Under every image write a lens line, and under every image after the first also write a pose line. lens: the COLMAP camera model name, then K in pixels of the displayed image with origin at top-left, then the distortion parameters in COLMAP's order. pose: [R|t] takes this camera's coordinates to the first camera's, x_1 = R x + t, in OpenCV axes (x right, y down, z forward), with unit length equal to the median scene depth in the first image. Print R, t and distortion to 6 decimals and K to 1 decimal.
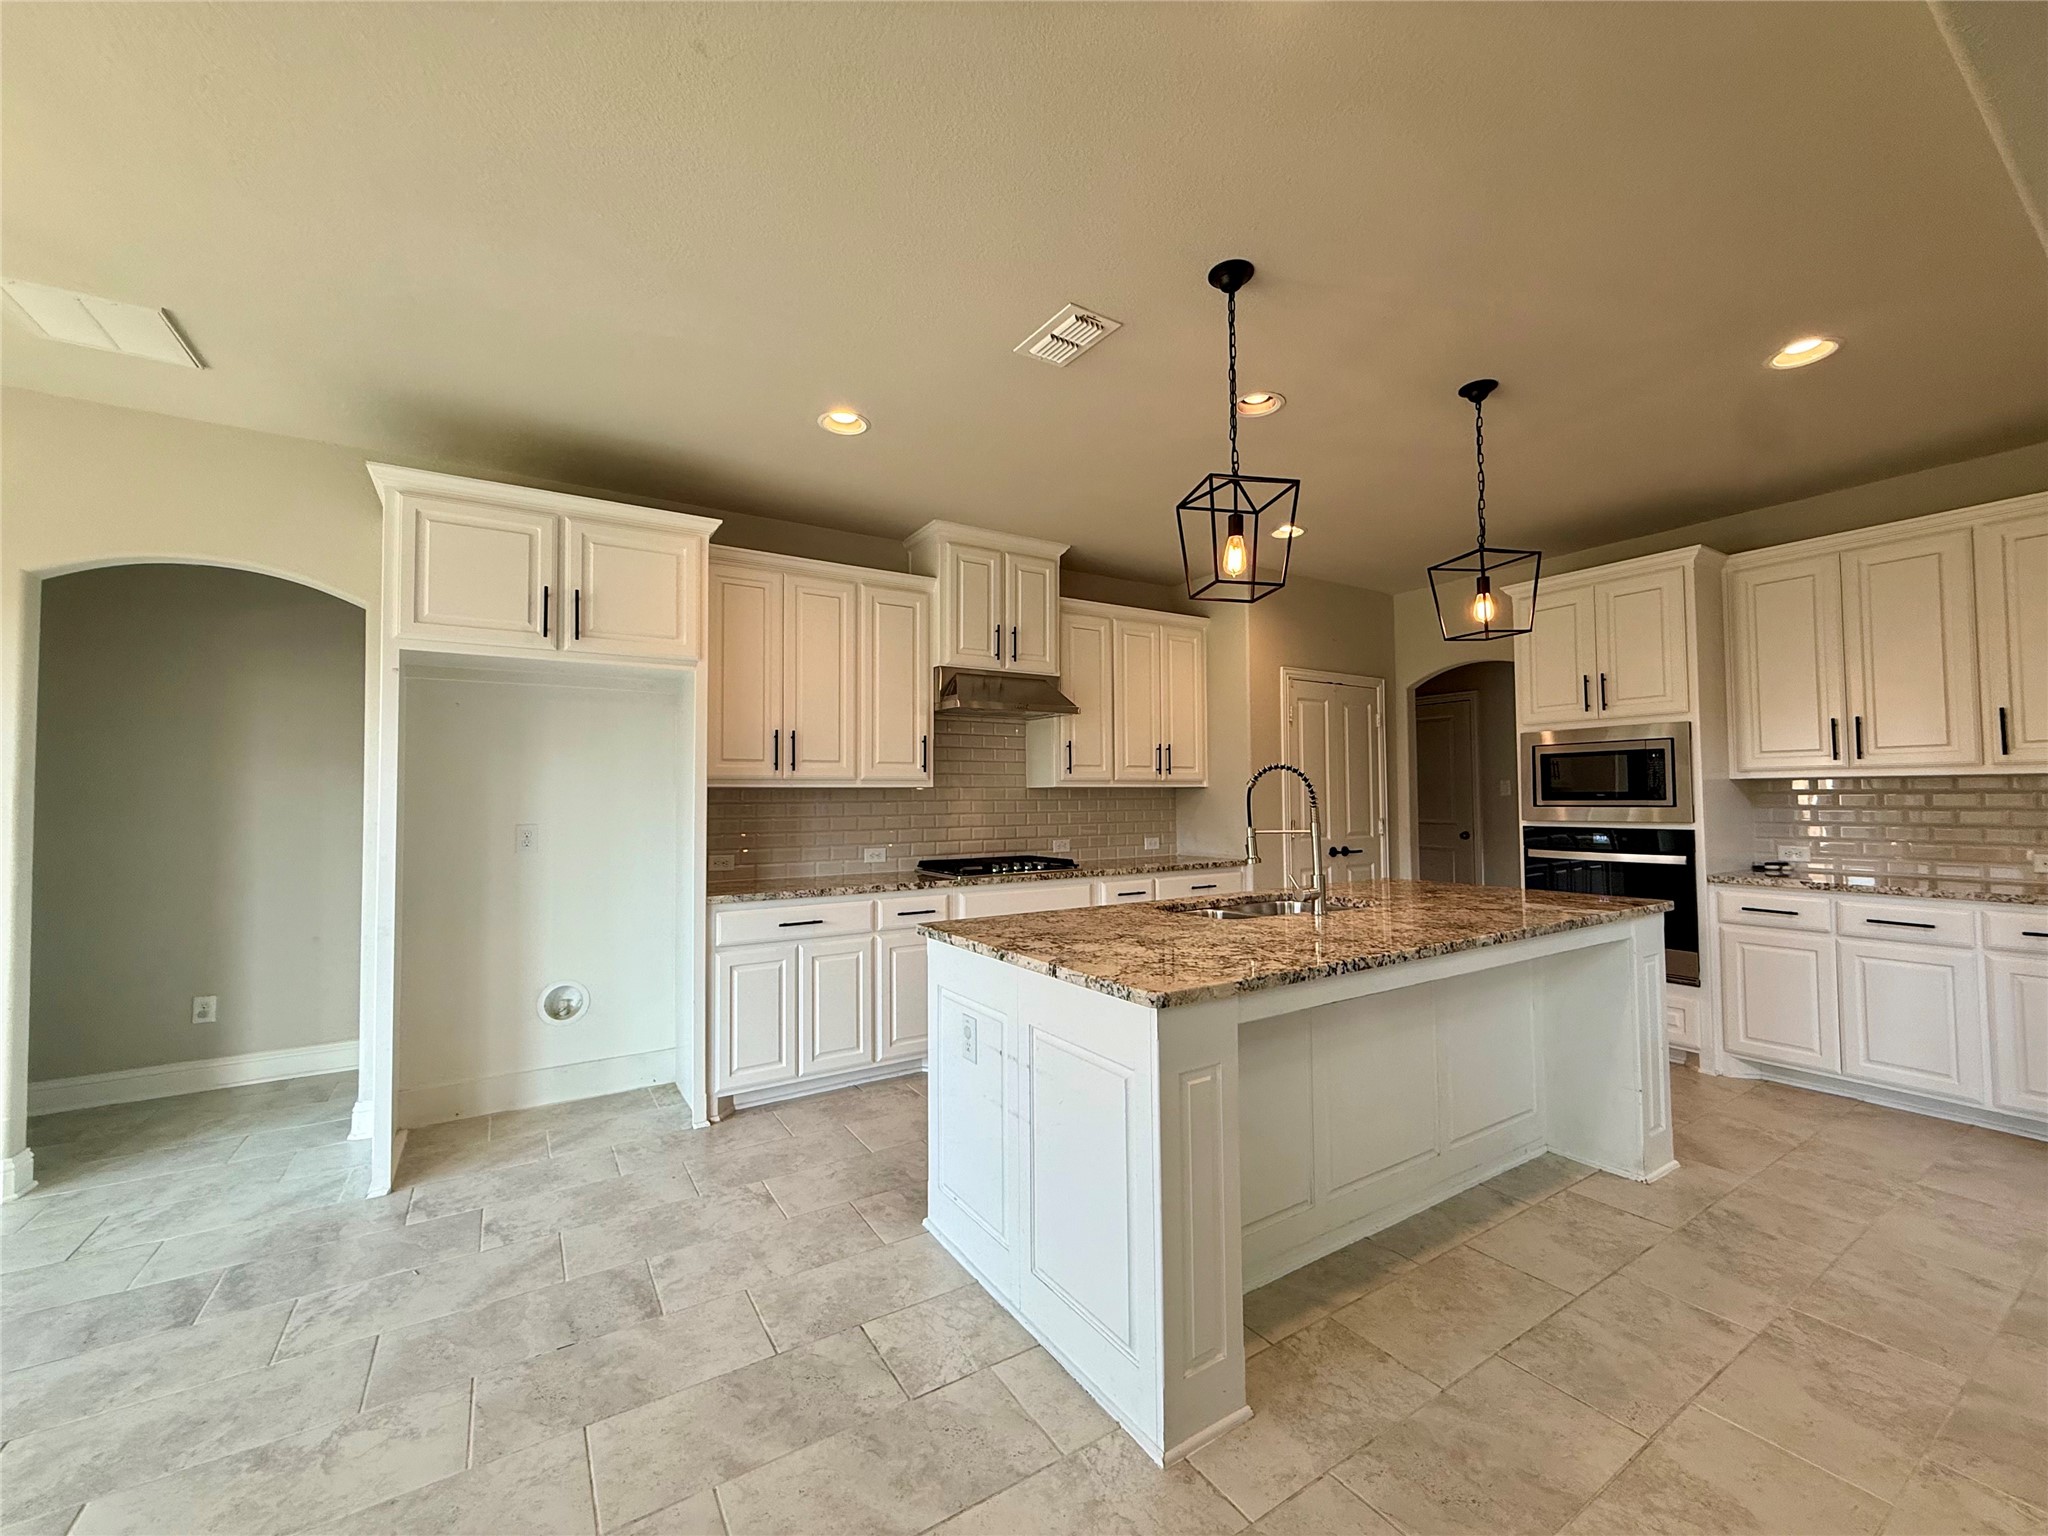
lens RADIAL K [[814.9, 0, 1017.5], [0, 814.9, 768.6], [0, 0, 1]] dist [-0.003234, 0.001039]
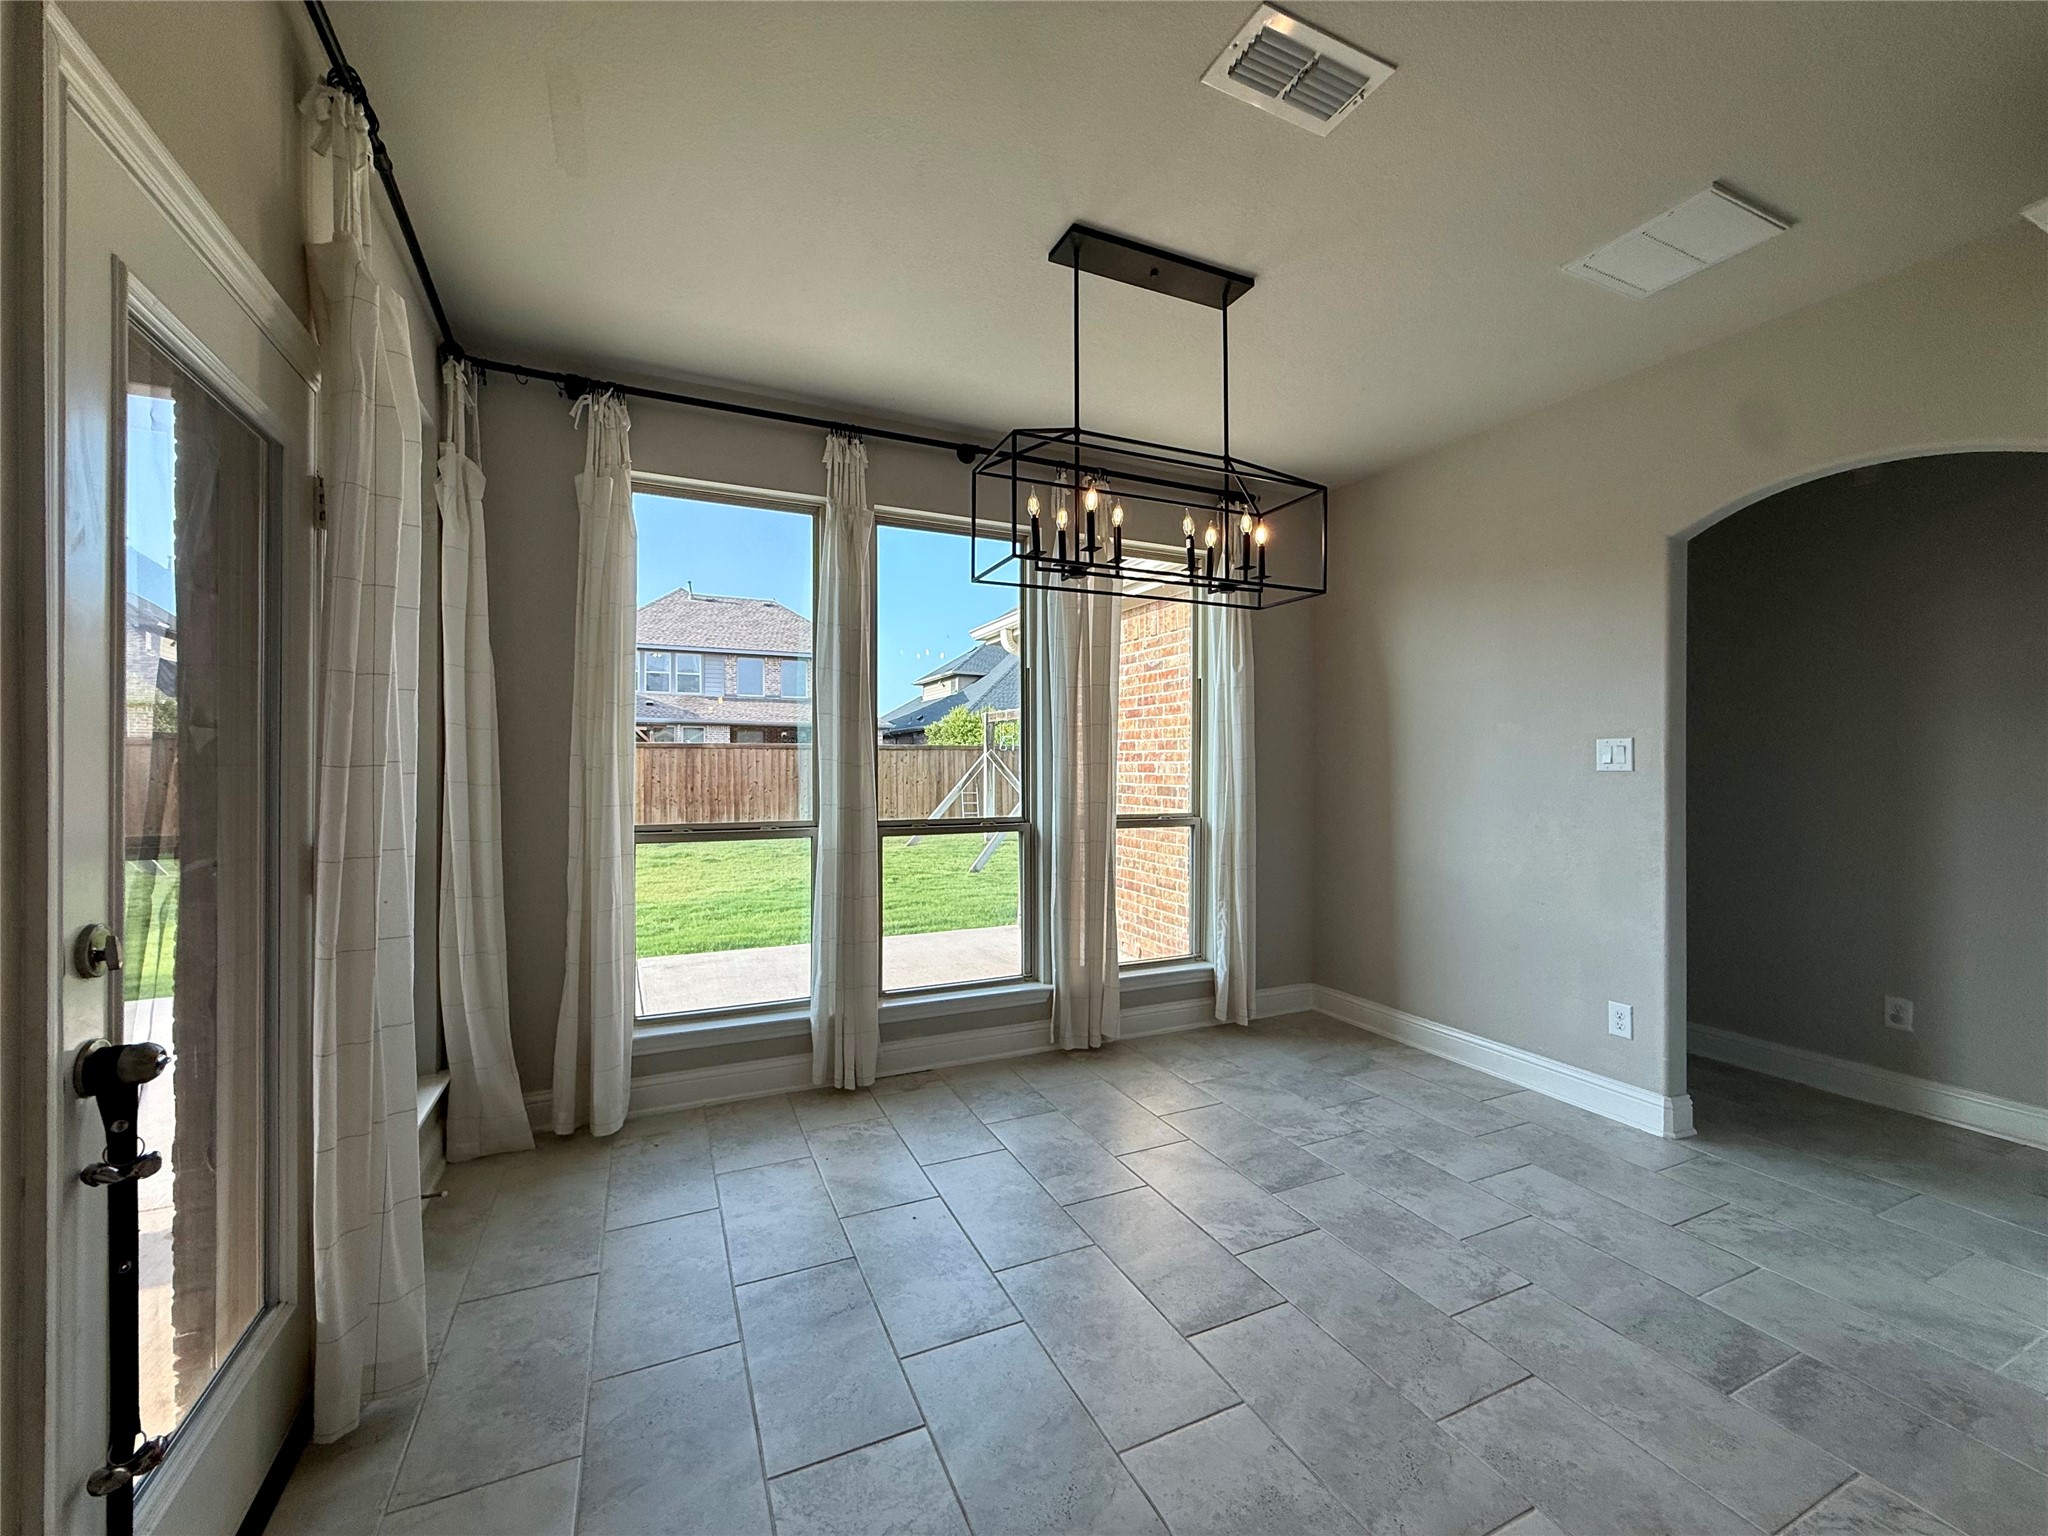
lens RADIAL K [[814.9, 0, 1019.2], [0, 814.9, 768.3], [0, 0, 1]] dist [-0.003234, 0.001039]
pose [[-0.130388, 0.009479, -0.991418, -0.073322], [0.031519, 0.999489, 0.005411, 0.016626], [0.990962, -0.030543, -0.130620, 0.264849]]
